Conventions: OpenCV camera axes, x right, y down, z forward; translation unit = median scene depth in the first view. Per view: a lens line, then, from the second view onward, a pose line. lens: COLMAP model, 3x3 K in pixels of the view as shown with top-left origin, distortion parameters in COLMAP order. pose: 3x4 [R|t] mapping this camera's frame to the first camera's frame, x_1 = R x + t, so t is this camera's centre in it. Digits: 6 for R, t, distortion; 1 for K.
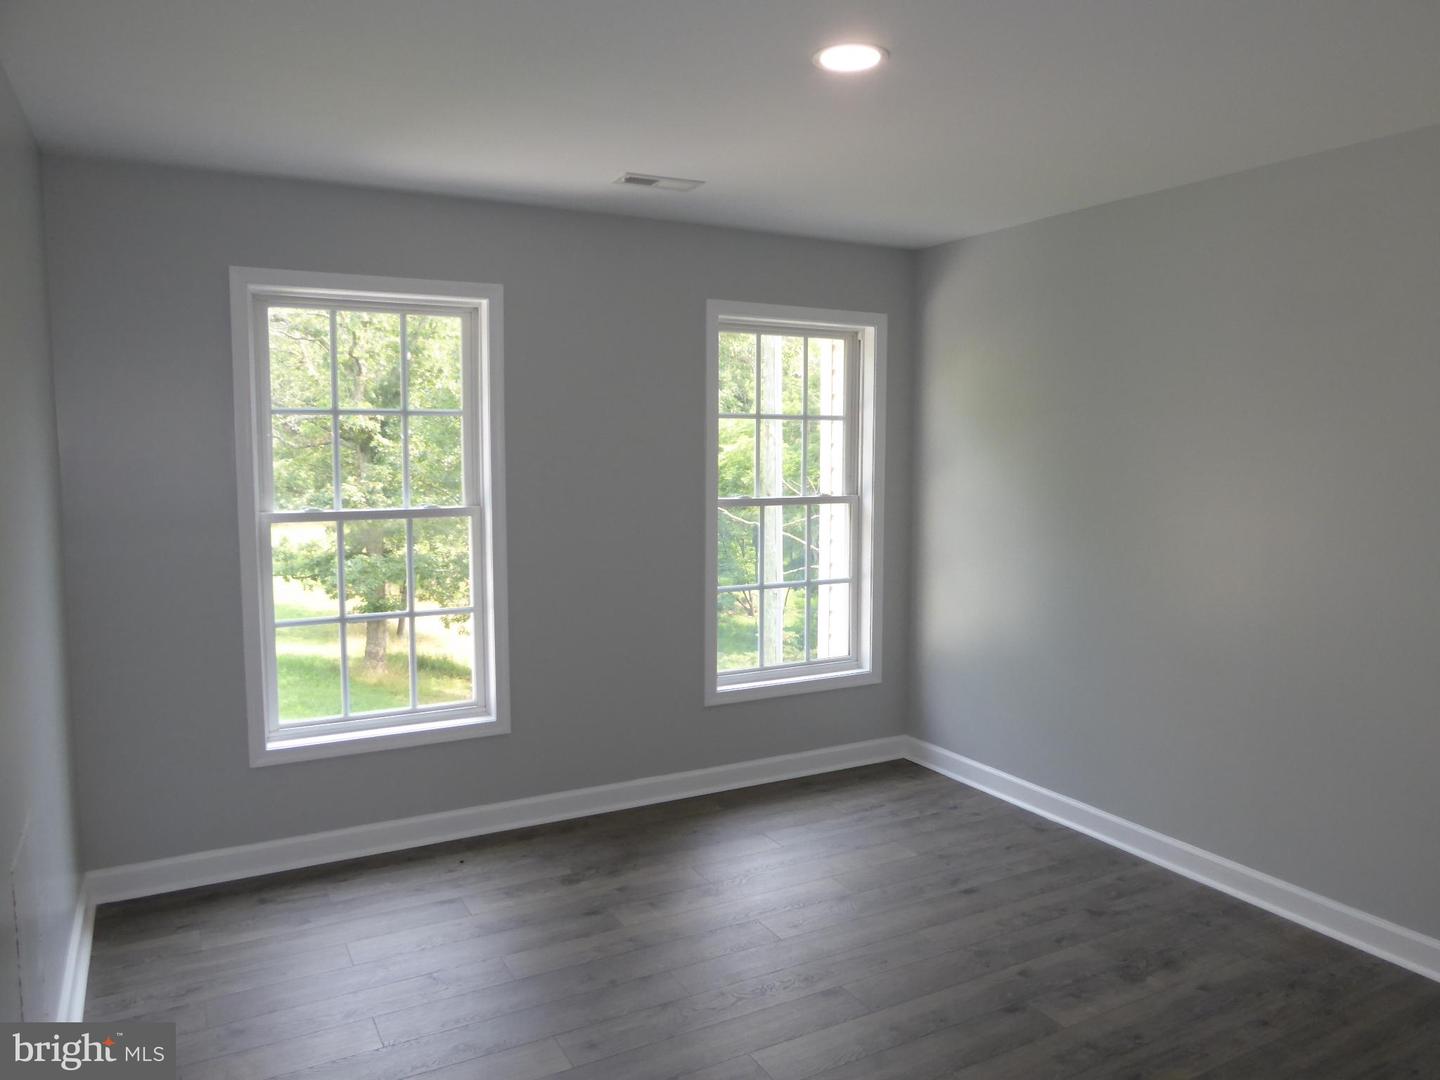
lens RADIAL K [[1012.4, 0, 718.6], [0, 1012.4, 537.1], [0, 0, 1]] dist [-0.070599, 0.000456]
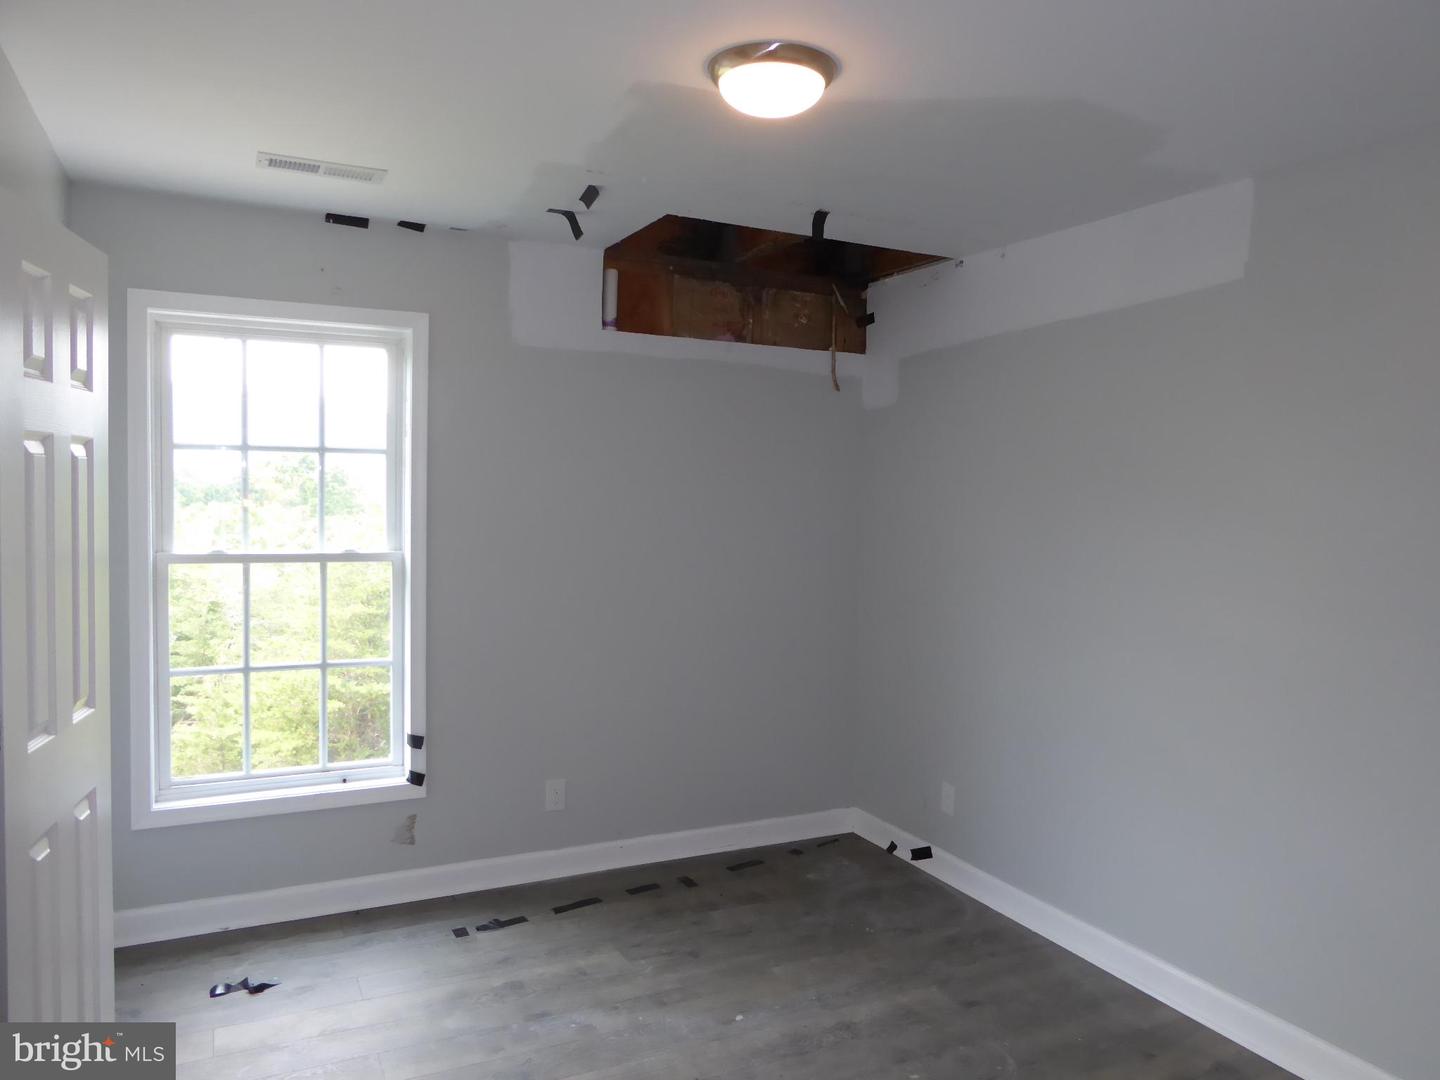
lens RADIAL K [[1018.0, 0, 776.0], [0, 1018.0, 564.9], [0, 0, 1]] dist [-0.031186, -0.002028]
pose [[0.999753, 0.021679, -0.004884, 0.113410], [-0.021780, 0.999528, -0.021658, -0.005575], [0.004412, 0.021759, 0.999753, 0.061891]]
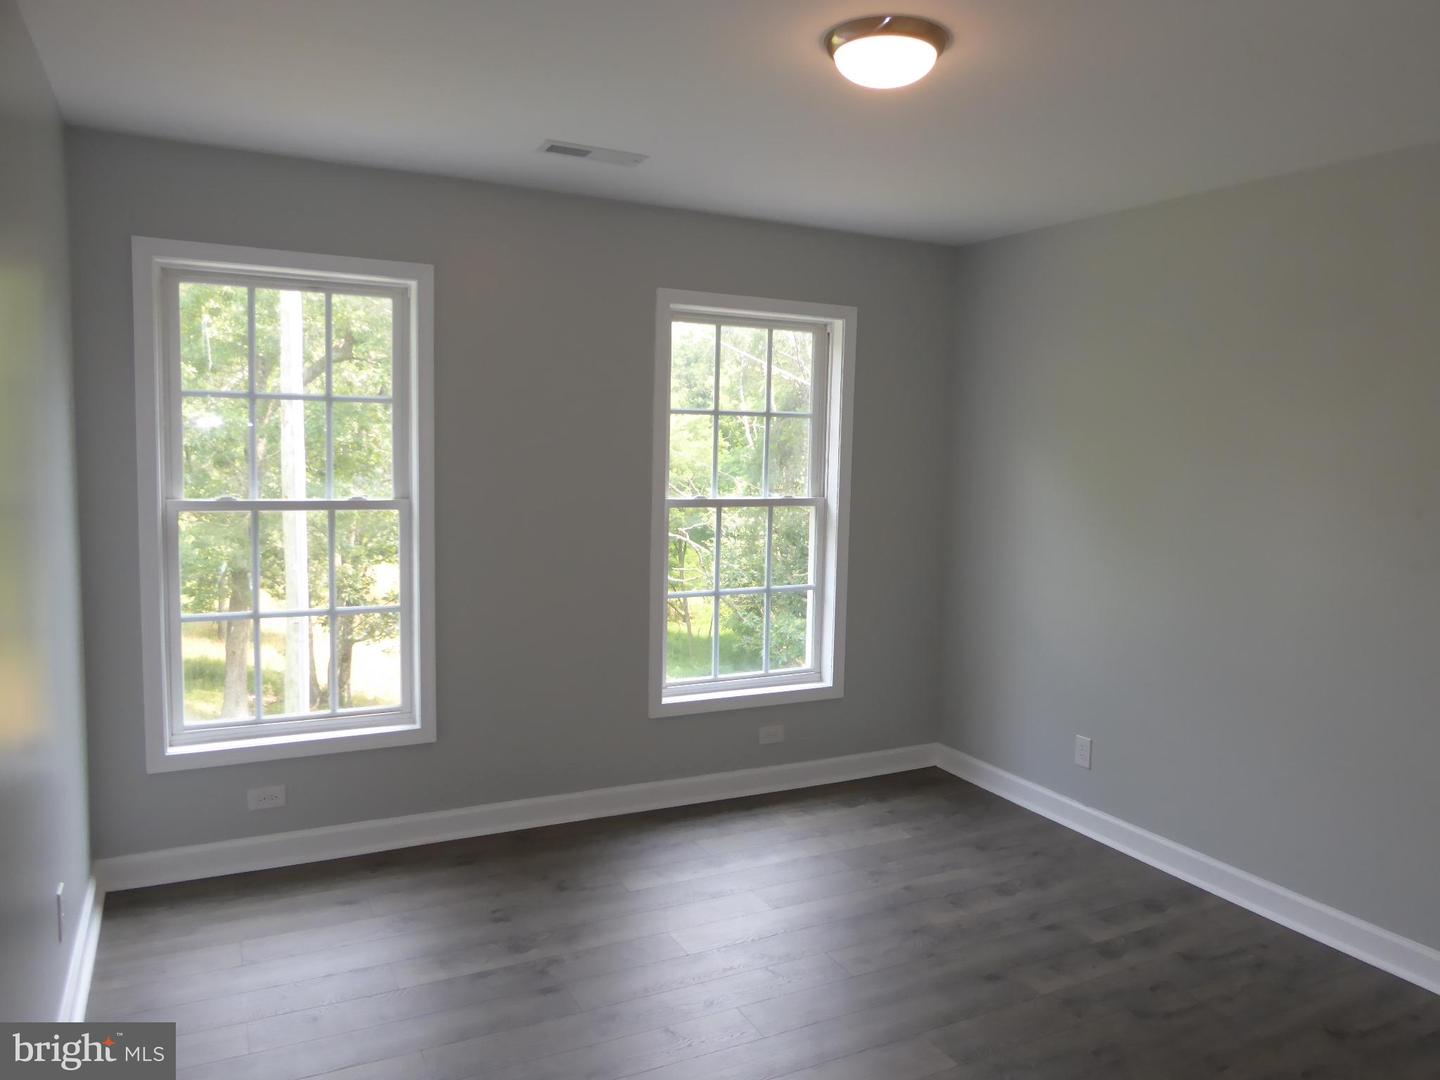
lens RADIAL K [[1025.9, 0, 733.4], [0, 1025.9, 538.6], [0, 0, 1]] dist [-0.026719, 0.004433]
pose [[0.999473, 0.024621, -0.021147, 0.088054], [-0.024587, 0.999696, 0.001881, -0.004336], [0.021187, -0.001360, 0.999775, 0.048438]]
